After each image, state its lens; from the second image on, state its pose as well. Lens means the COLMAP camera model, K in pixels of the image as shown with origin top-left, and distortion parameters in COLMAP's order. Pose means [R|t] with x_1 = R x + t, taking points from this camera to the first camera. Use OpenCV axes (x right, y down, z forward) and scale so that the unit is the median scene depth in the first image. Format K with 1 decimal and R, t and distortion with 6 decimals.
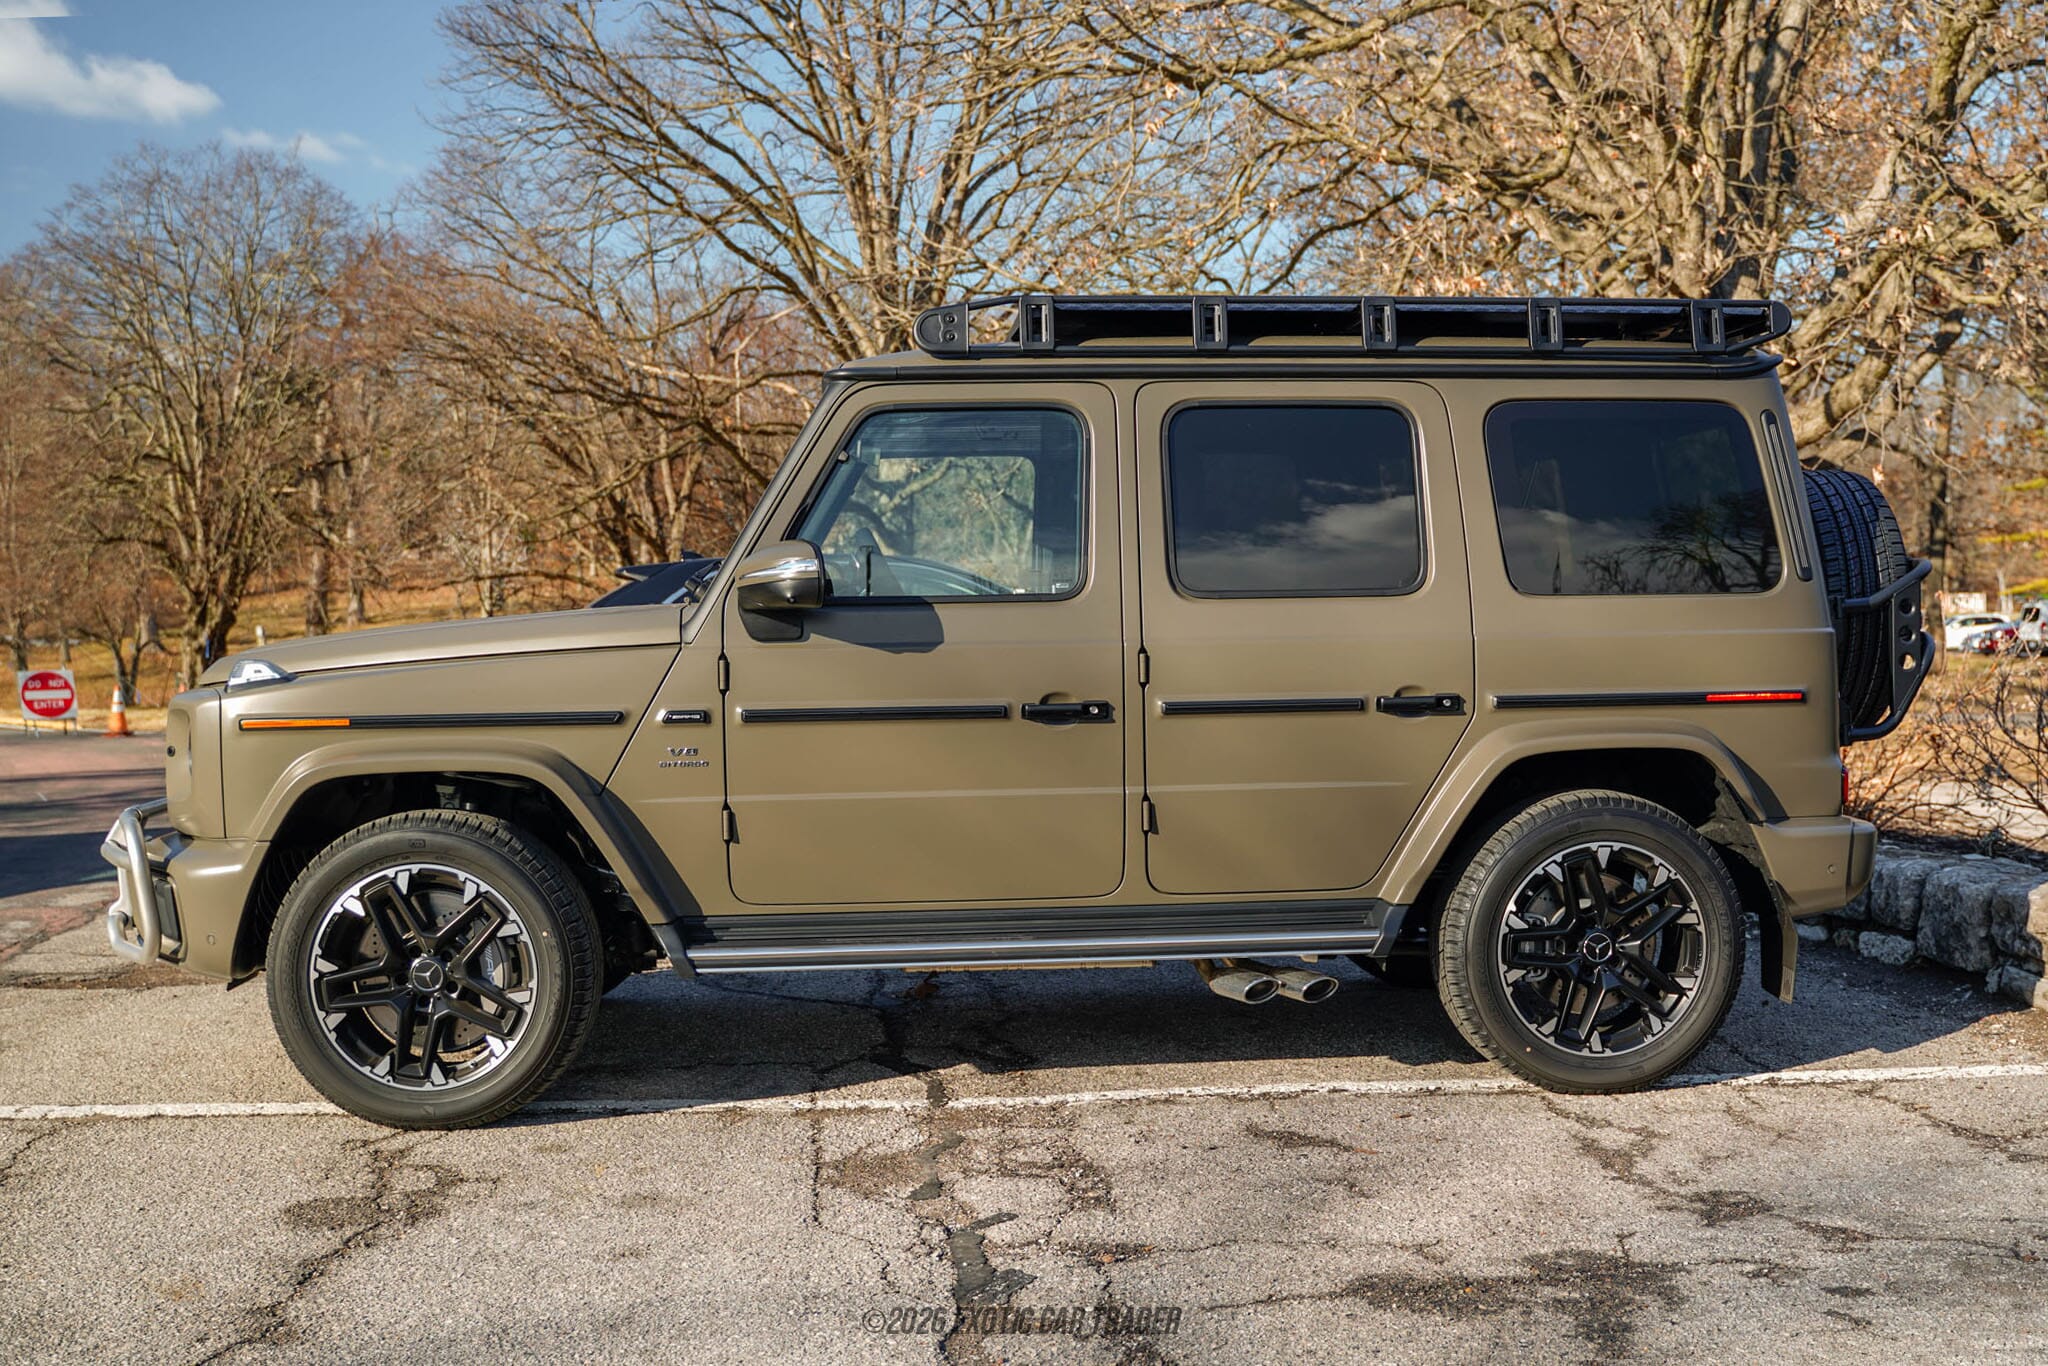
lens RADIAL K [[2152.1, 0, 1024.7], [0, 2152.1, 733.3], [0, 0, 1]] dist [-0.009227, 0.004424]
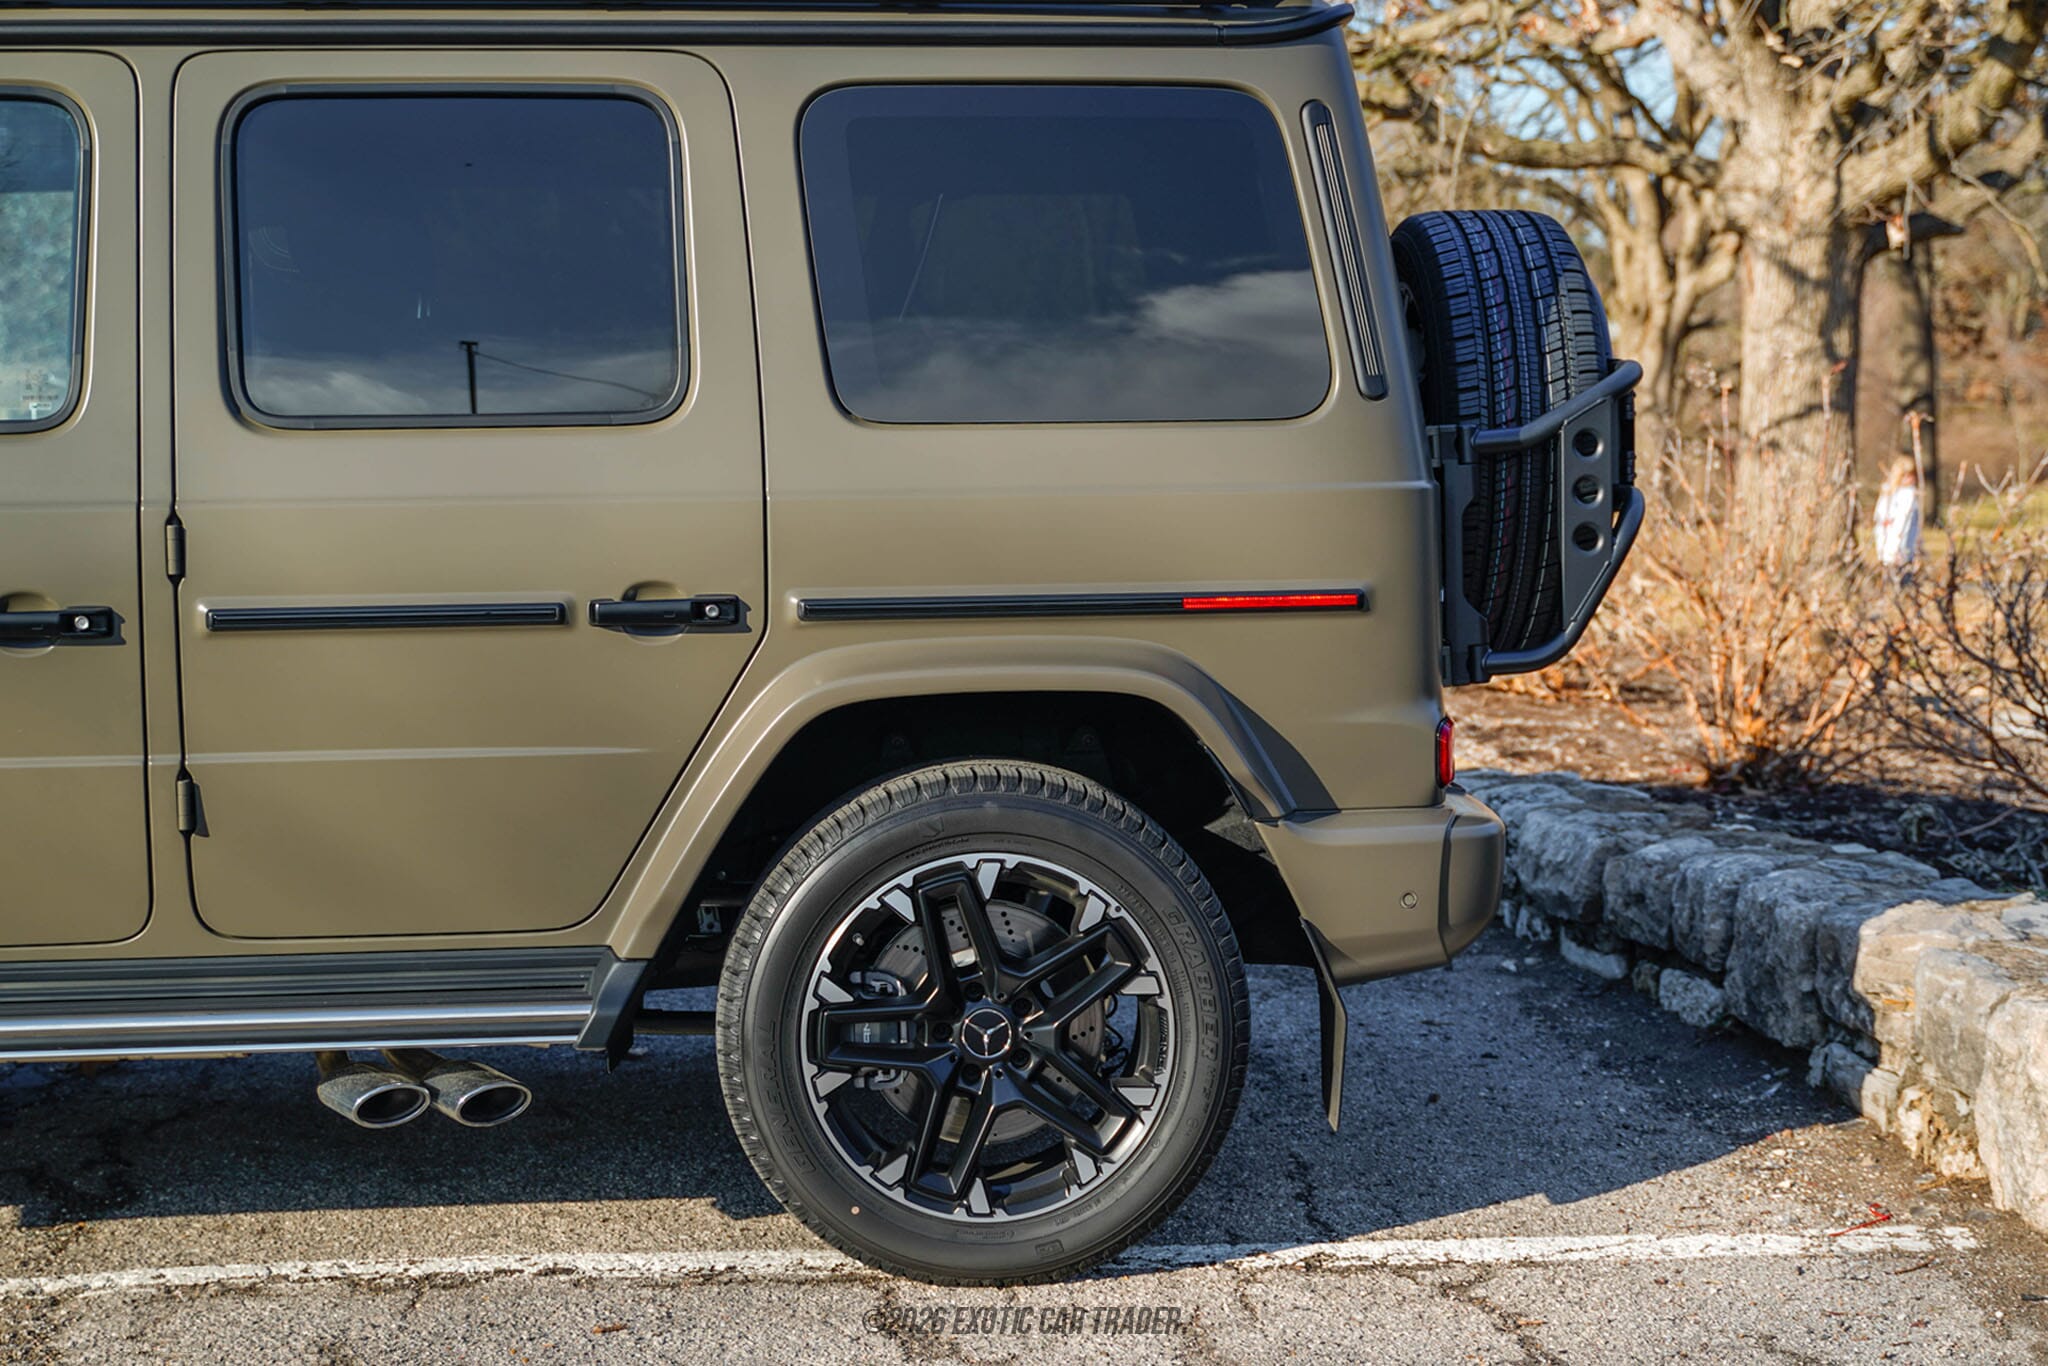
lens RADIAL K [[2749.9, 0, 1024.0], [0, 2749.9, 683.0], [0, 0, 1]] dist [0.019793, 0.027830]
pose [[0.999120, 0.004128, -0.041741, 0.299982], [-0.002812, 0.999498, 0.031551, -0.017769], [0.041850, -0.031406, 0.998630, 0.258007]]
